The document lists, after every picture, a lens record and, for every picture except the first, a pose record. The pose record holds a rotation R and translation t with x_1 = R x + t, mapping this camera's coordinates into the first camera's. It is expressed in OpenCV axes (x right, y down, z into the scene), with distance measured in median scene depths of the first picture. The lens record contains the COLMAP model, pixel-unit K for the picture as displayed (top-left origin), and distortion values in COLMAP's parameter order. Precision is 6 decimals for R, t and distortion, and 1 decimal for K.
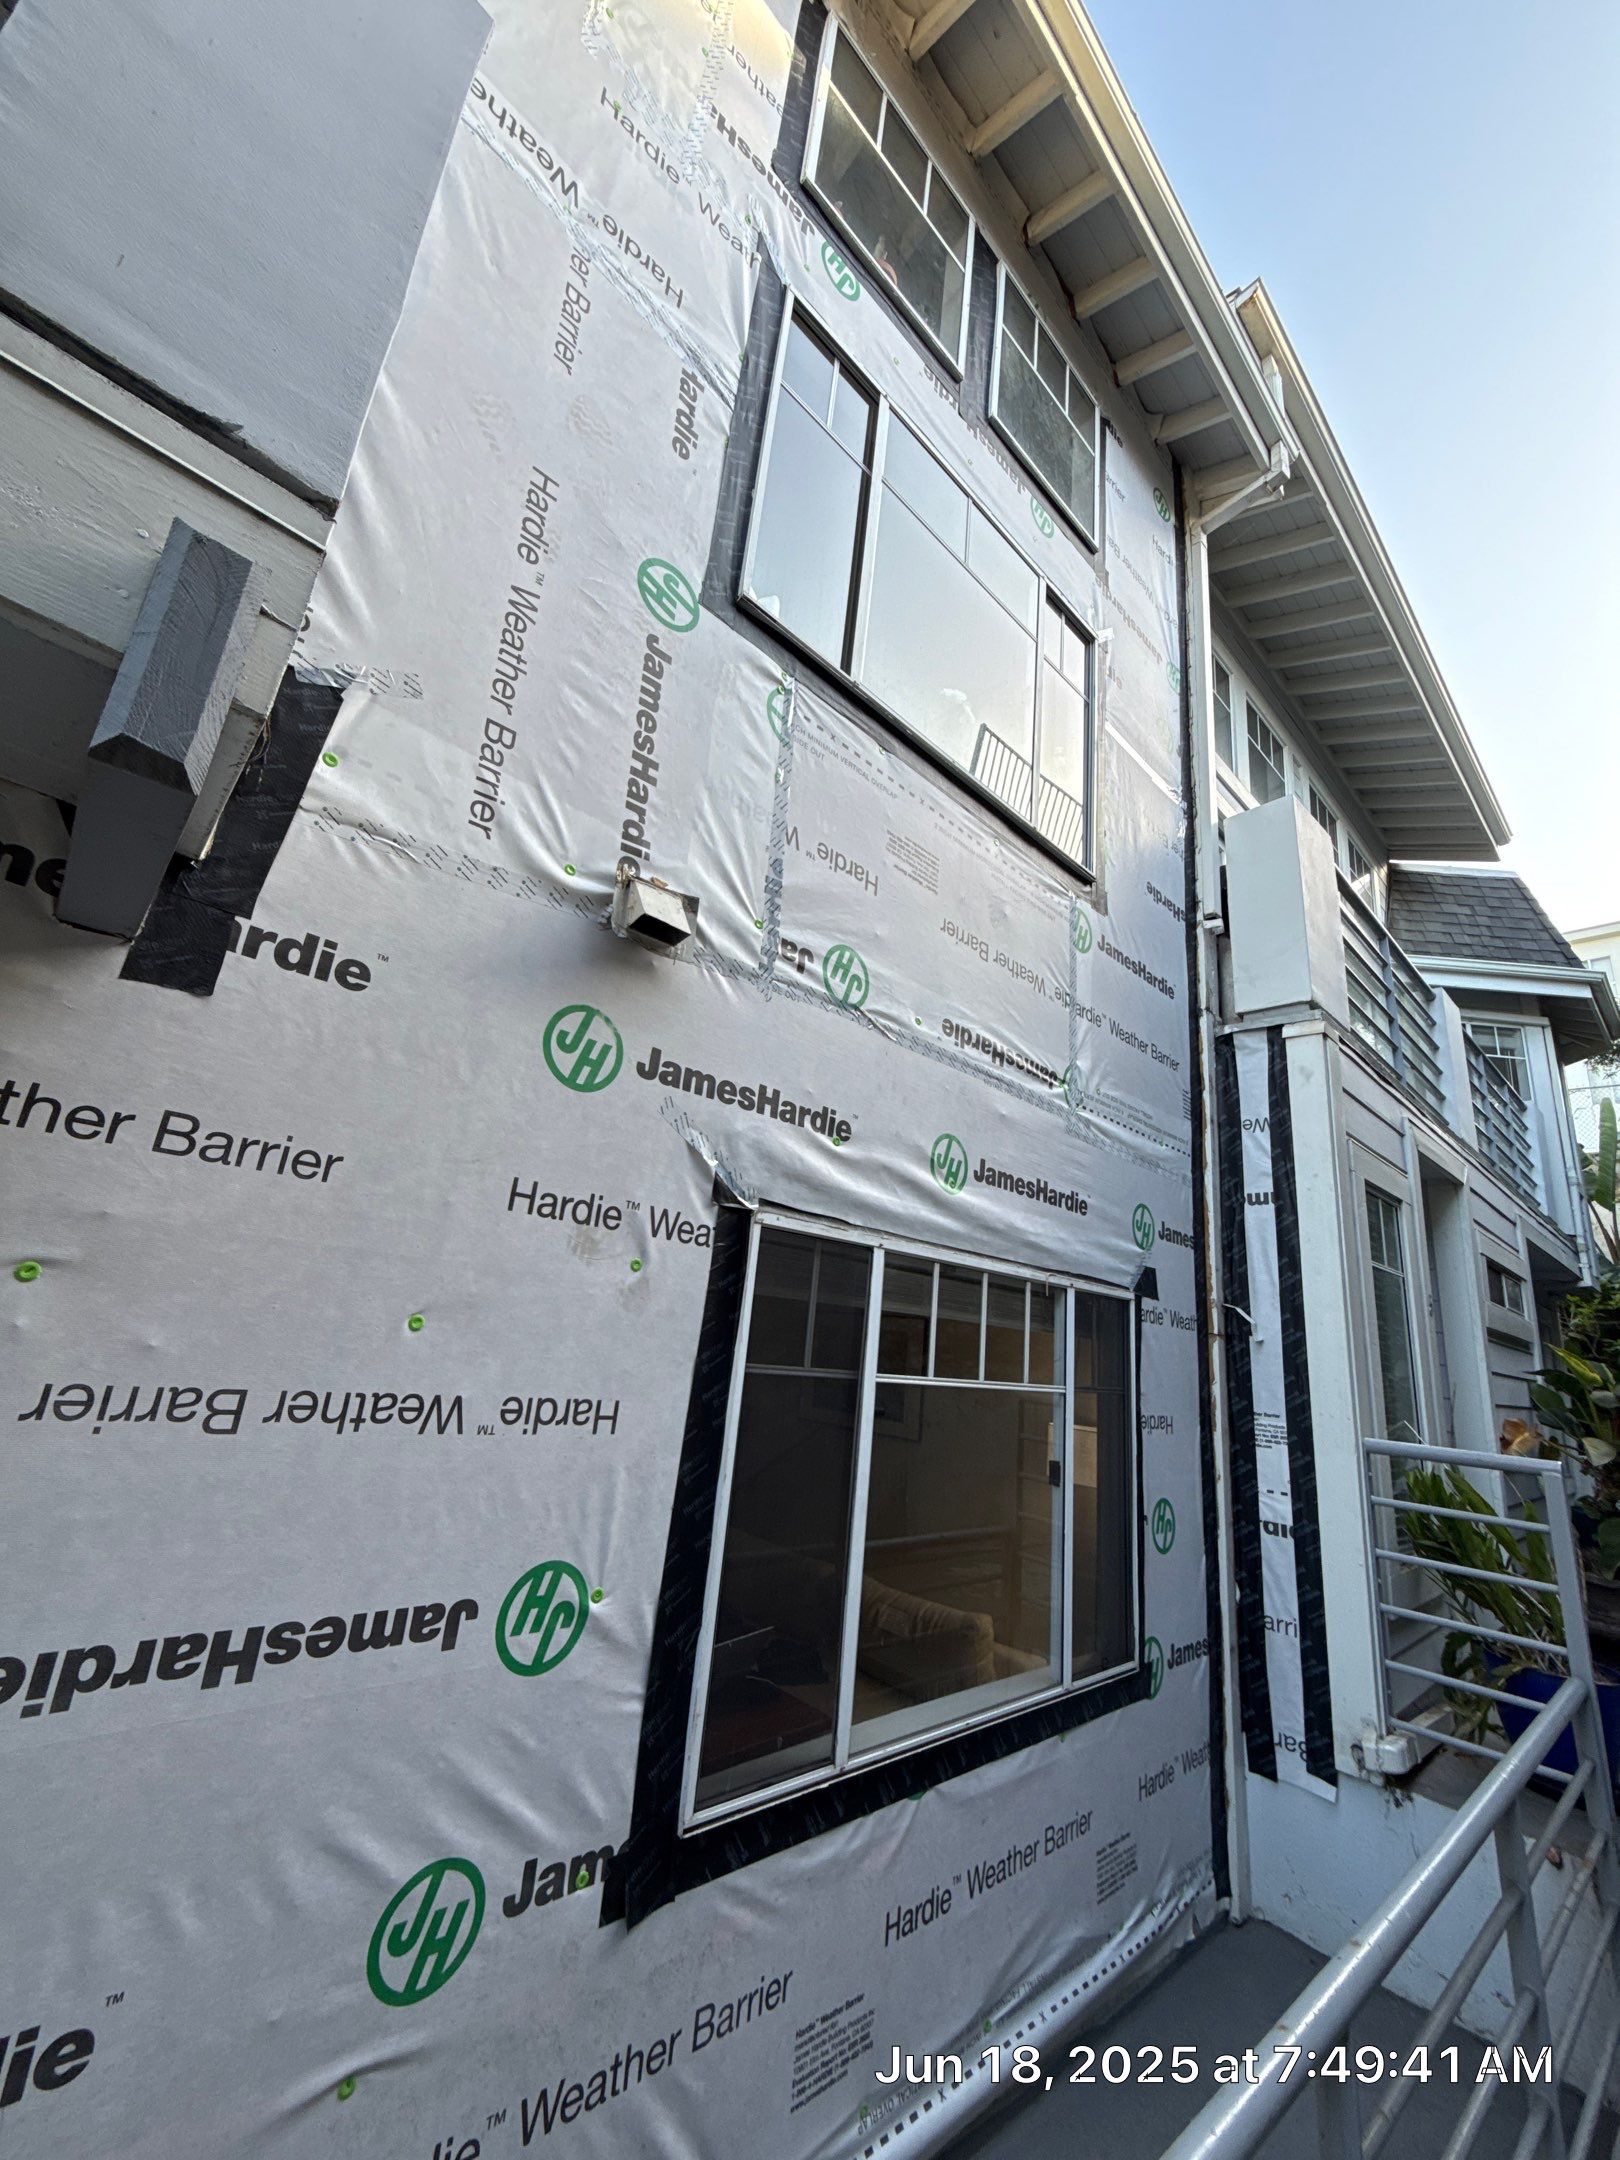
lens RADIAL K [[853.9, 0, 810.0], [0, 853.9, 1080.0], [0, 0, 1]] dist [-0.000295, -0.000521]
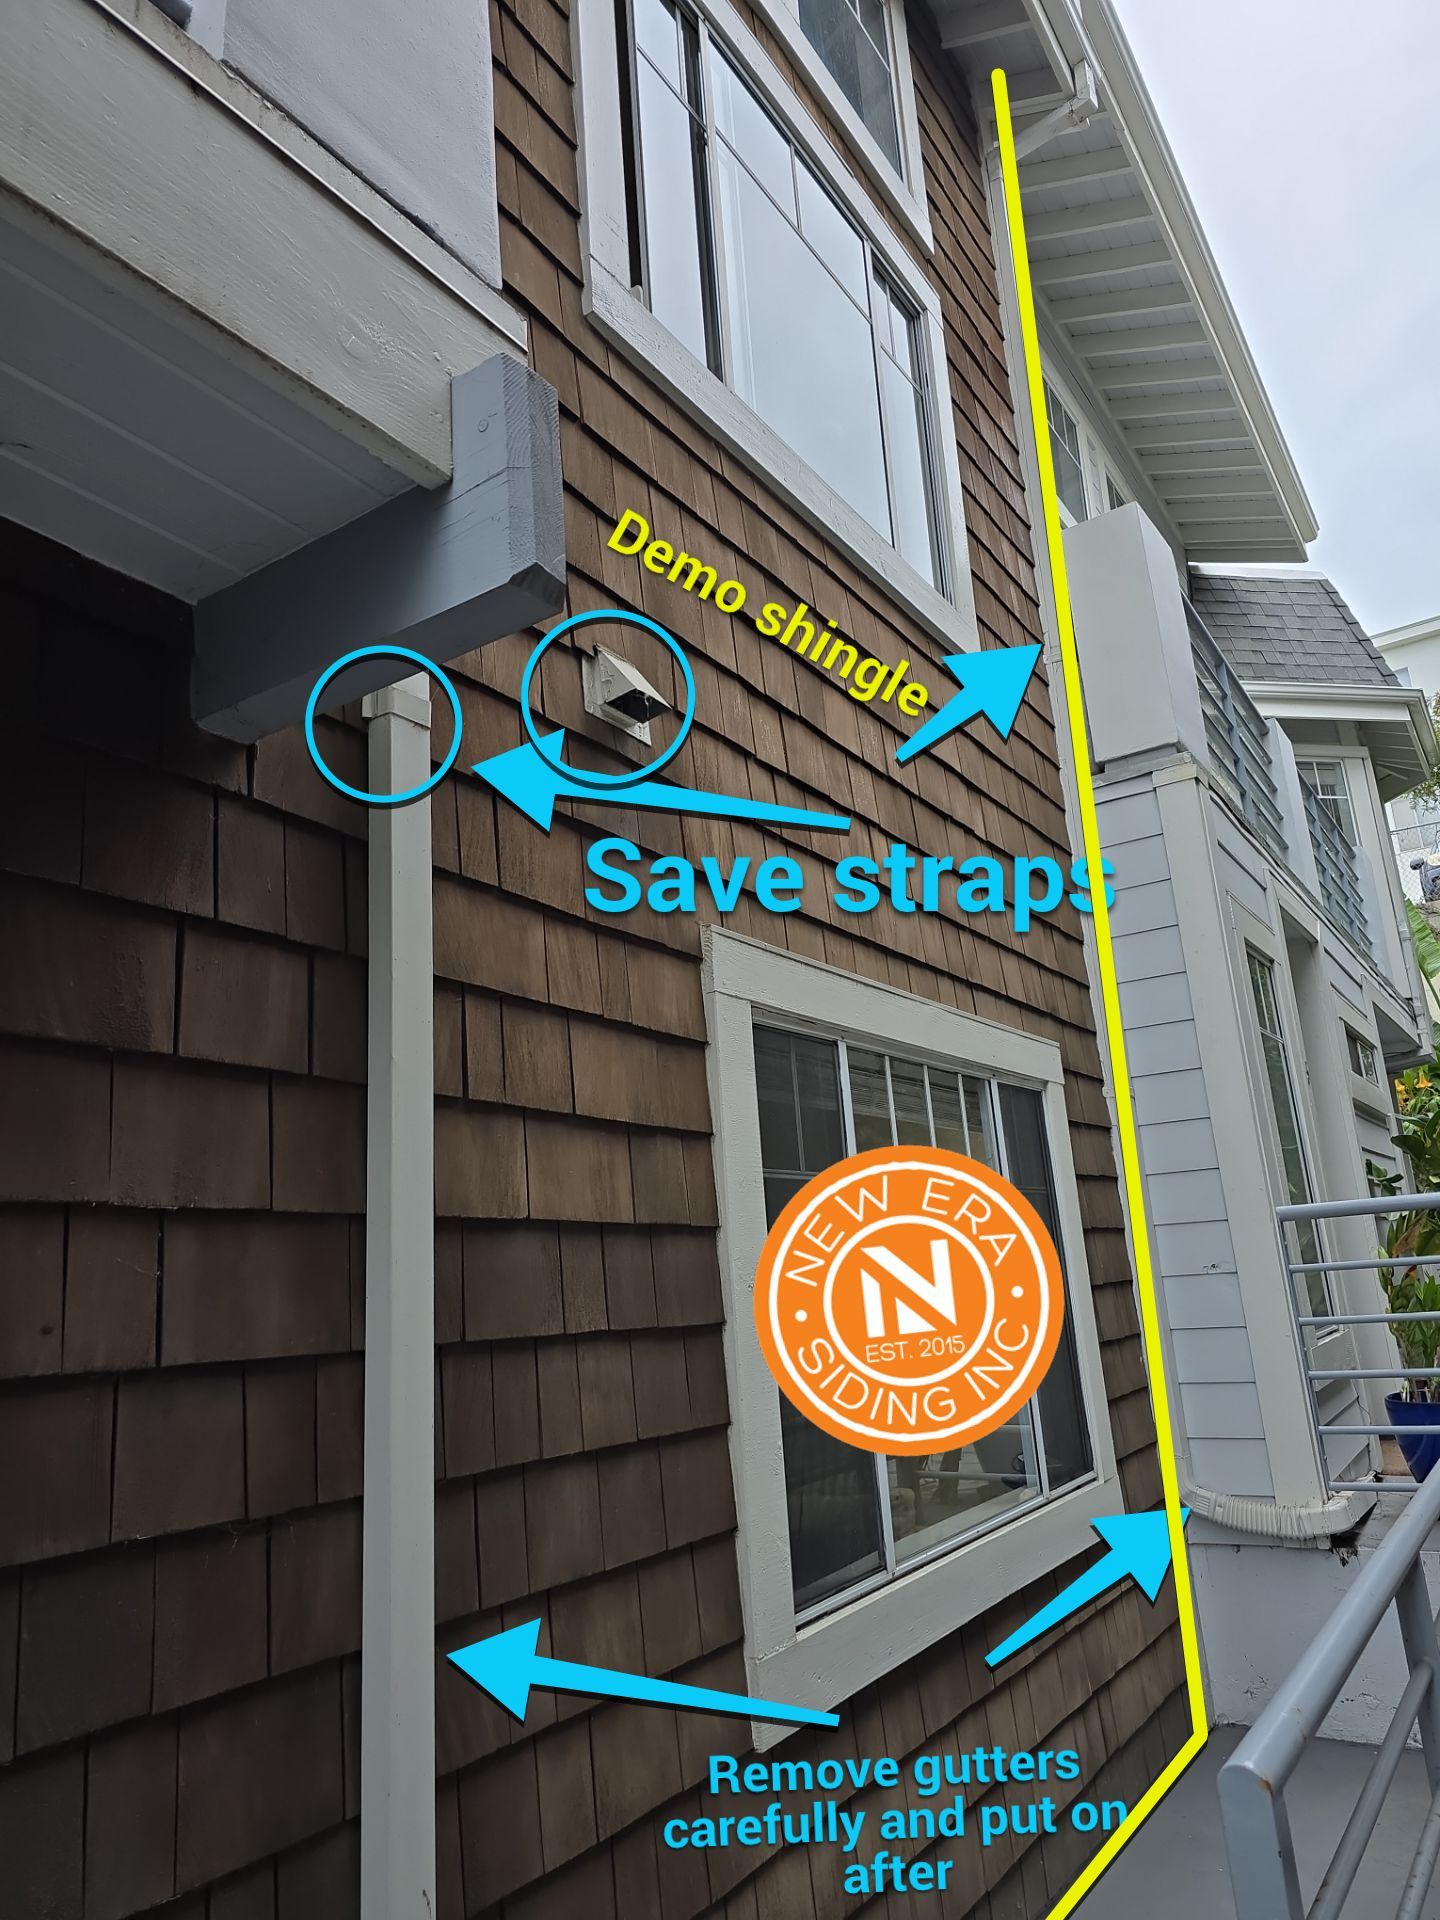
lens RADIAL K [[1294.2, 0, 720.0], [0, 1294.2, 960.0], [0, 0, 1]] dist [0.023486, -0.002657]
pose [[0.959894, -0.103582, 0.260525, -0.124452], [0.092190, 0.994188, 0.055606, 0.006542], [-0.264771, -0.029358, 0.963864, -0.090813]]
